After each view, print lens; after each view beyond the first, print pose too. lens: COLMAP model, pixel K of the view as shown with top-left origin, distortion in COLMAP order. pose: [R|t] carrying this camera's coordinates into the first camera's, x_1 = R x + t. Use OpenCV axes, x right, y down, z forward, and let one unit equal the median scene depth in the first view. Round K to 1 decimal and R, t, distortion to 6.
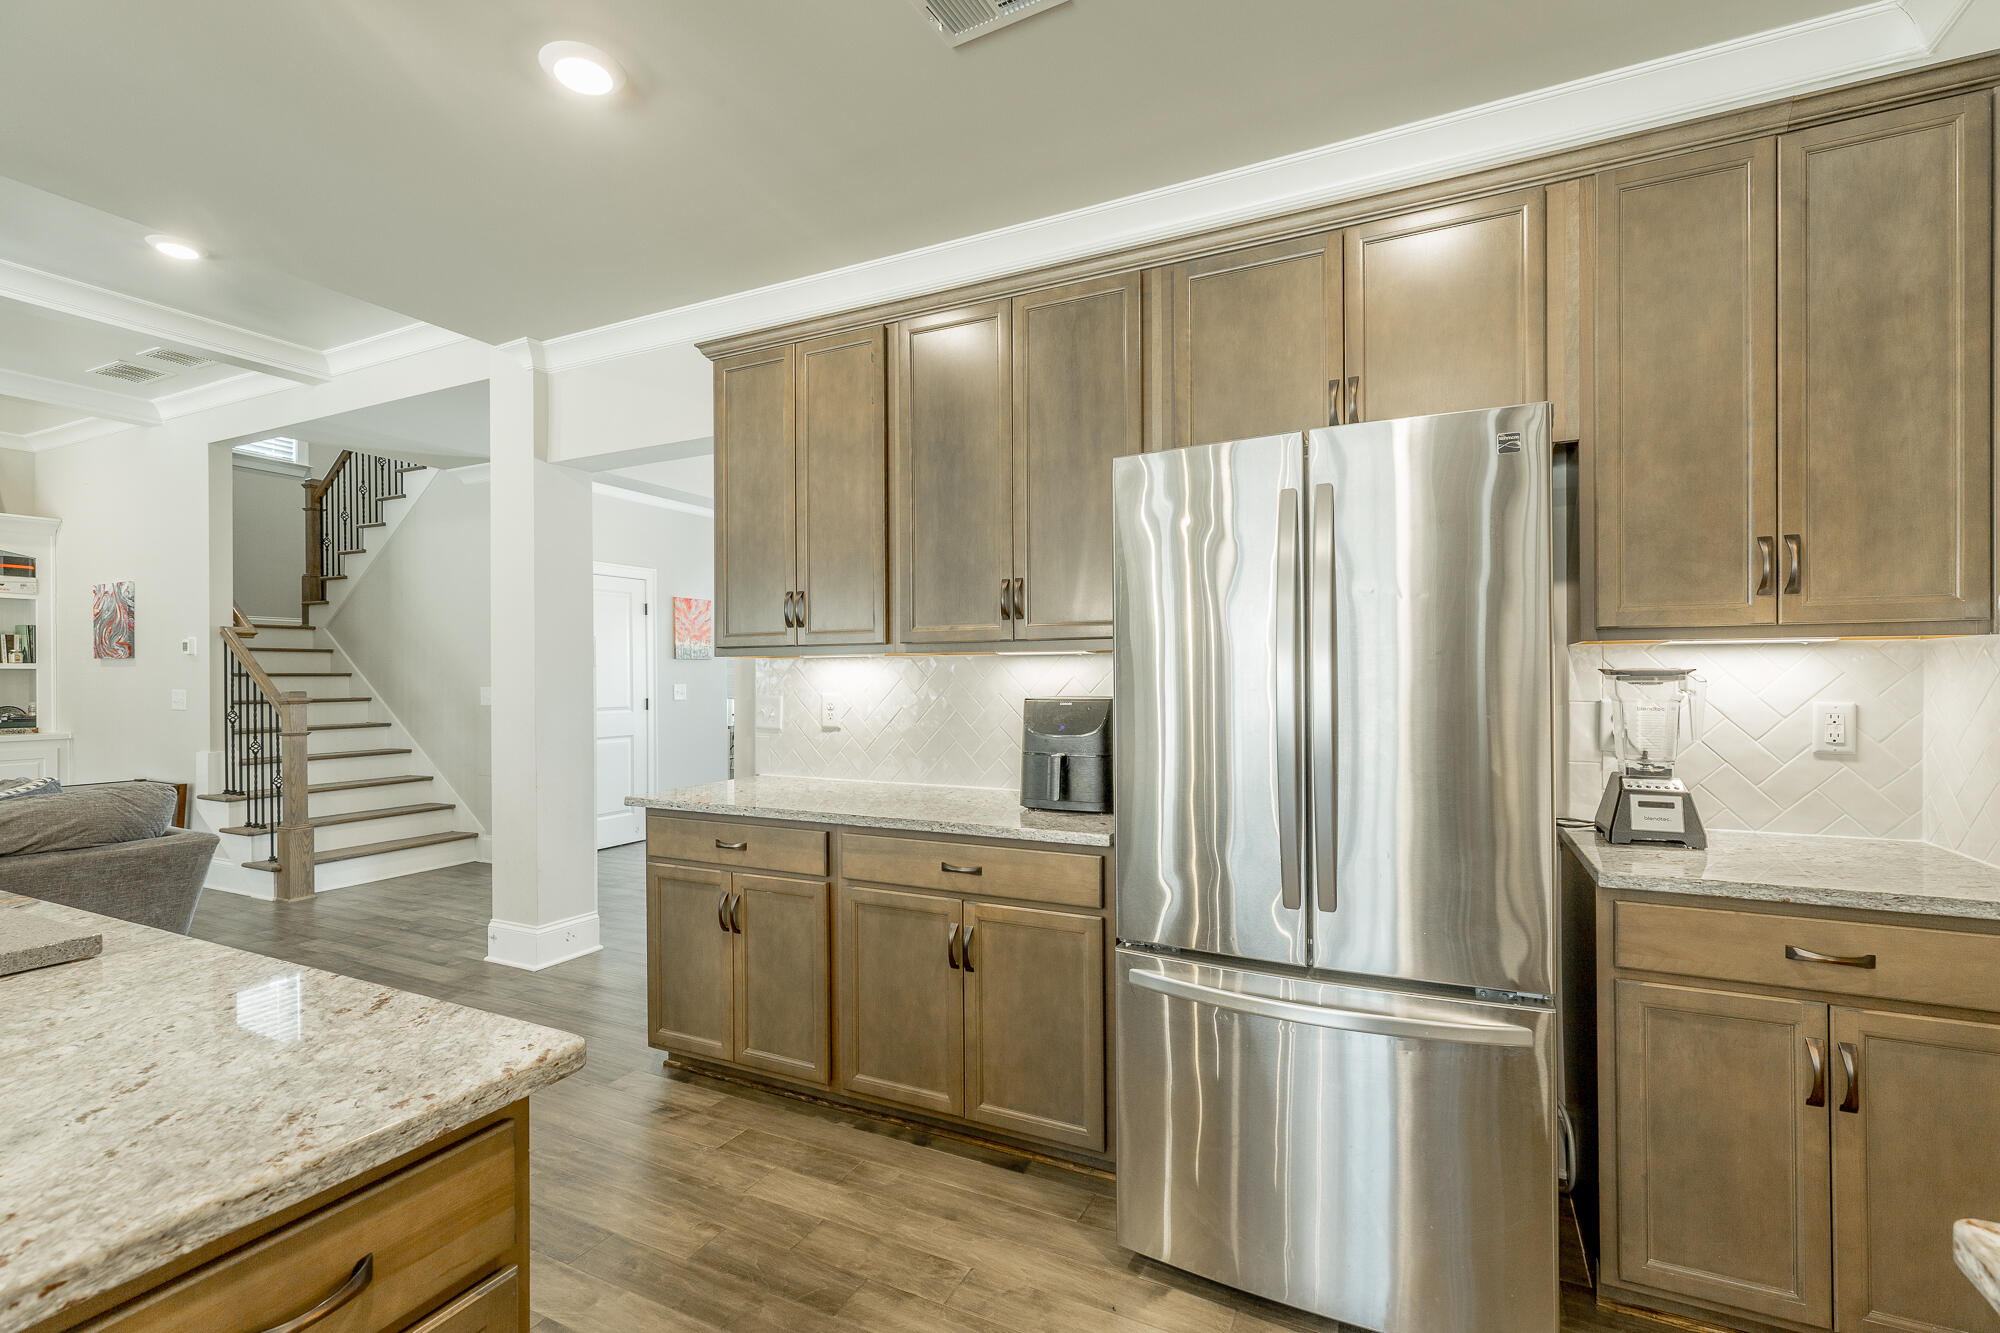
lens RADIAL K [[893.2, 0, 1003.0], [0, 893.2, 679.3], [0, 0, 1]] dist [0.004164, -0.000352]
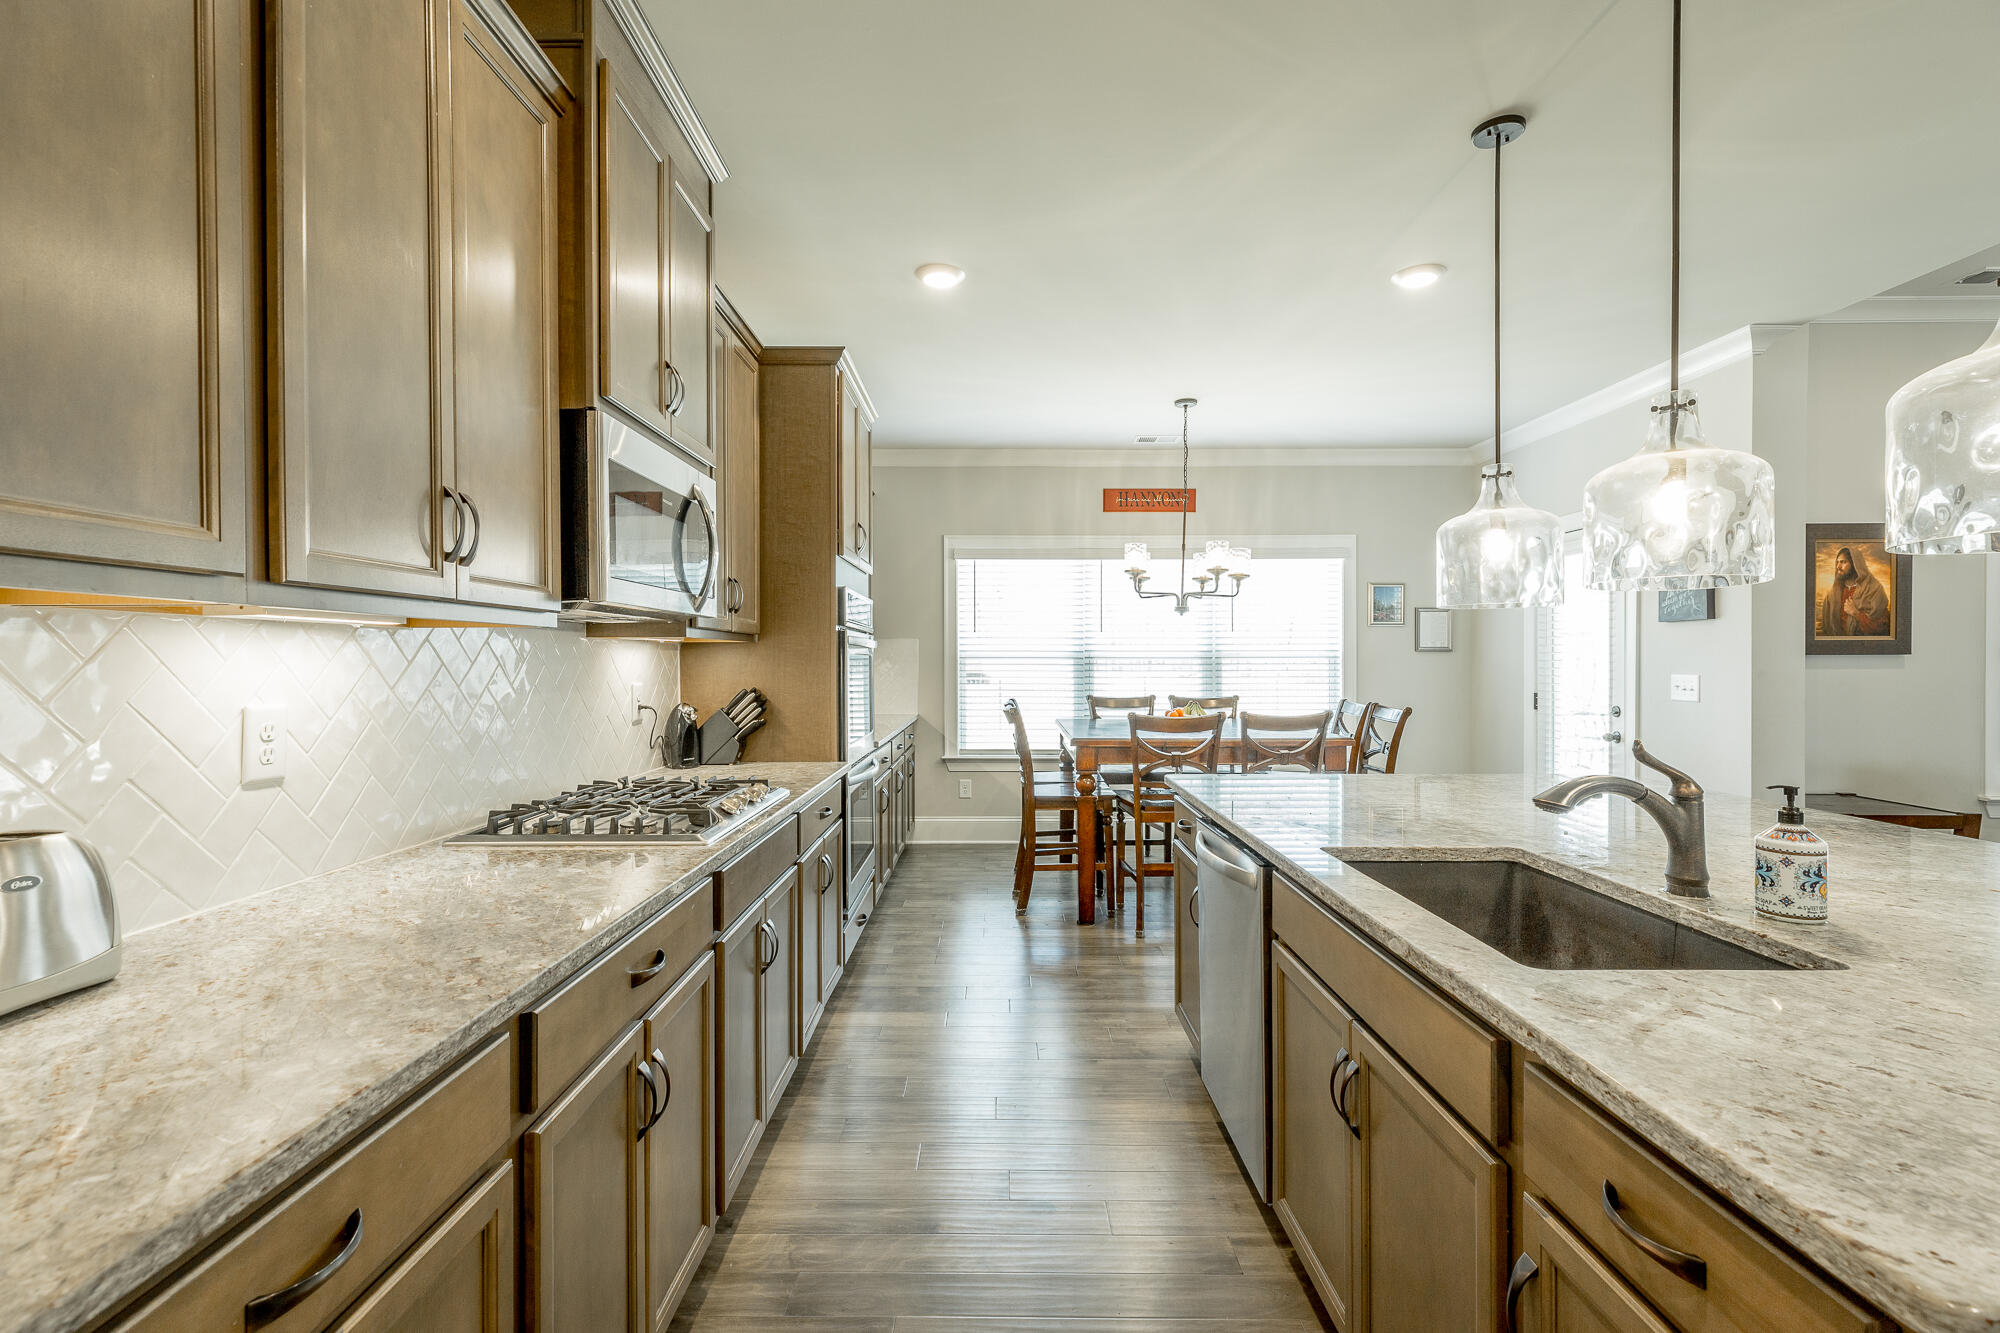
lens RADIAL K [[893.2, 0, 998.9], [0, 893.2, 665.2], [0, 0, 1]] dist [0.004164, -0.000352]
pose [[-0.896570, 0.007189, -0.442843, 0.132160], [0.001670, 0.999916, 0.012853, -0.004282], [0.442898, 0.010784, -0.896507, 0.508555]]
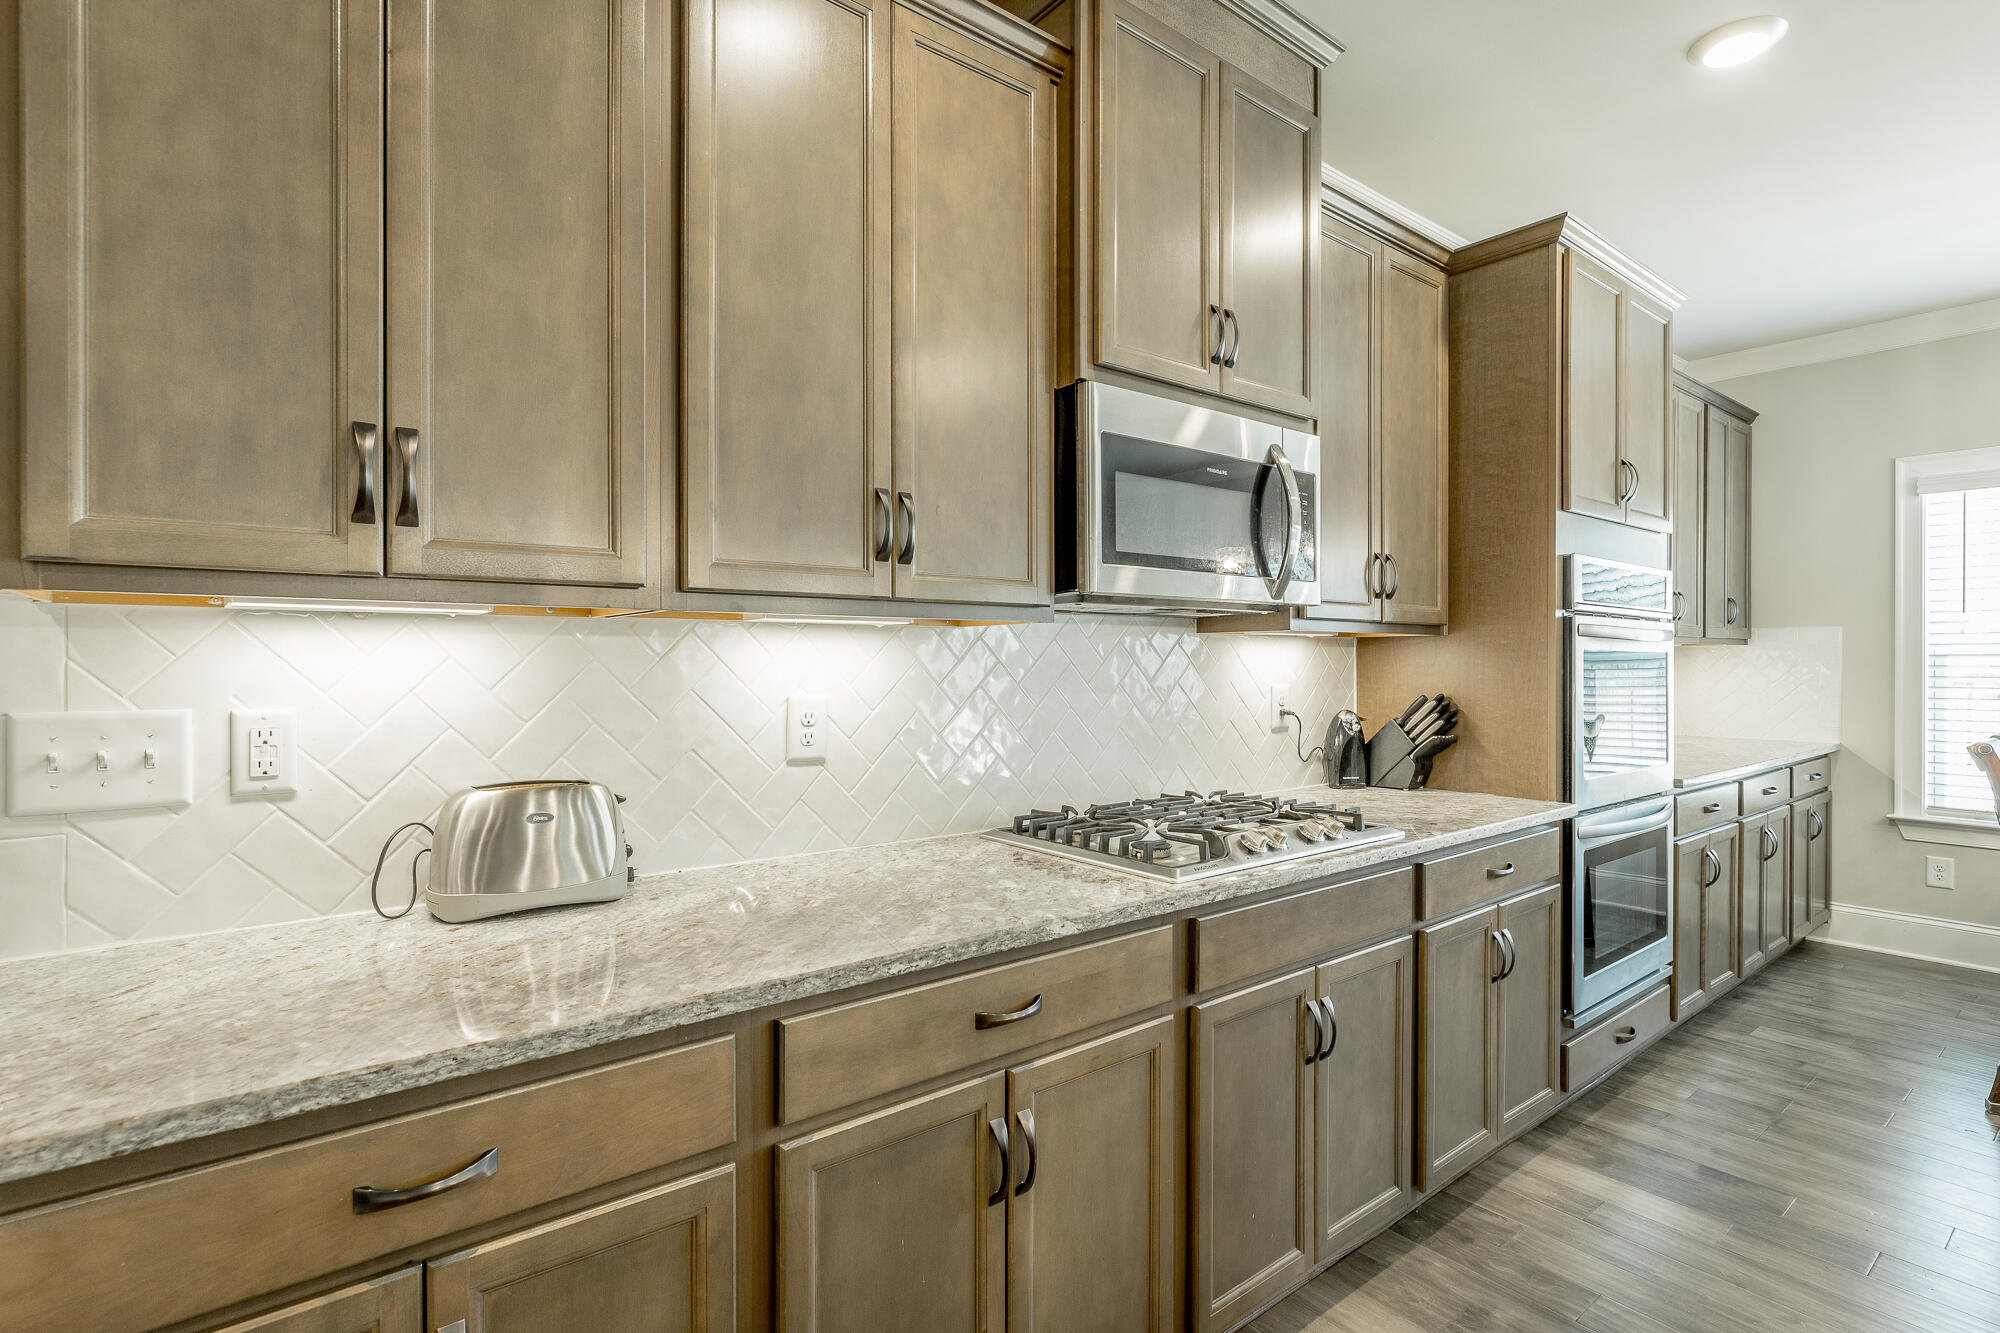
lens RADIAL K [[961.7, 0, 996.3], [0, 961.7, 665.3], [0, 0, 1]] dist [-0.002926, -0.001448]
pose [[-0.901737, 0.001076, 0.432283, -0.172059], [0.005627, 0.999941, 0.009249, -0.000425], [-0.432248, 0.010773, -0.901690, 0.366325]]
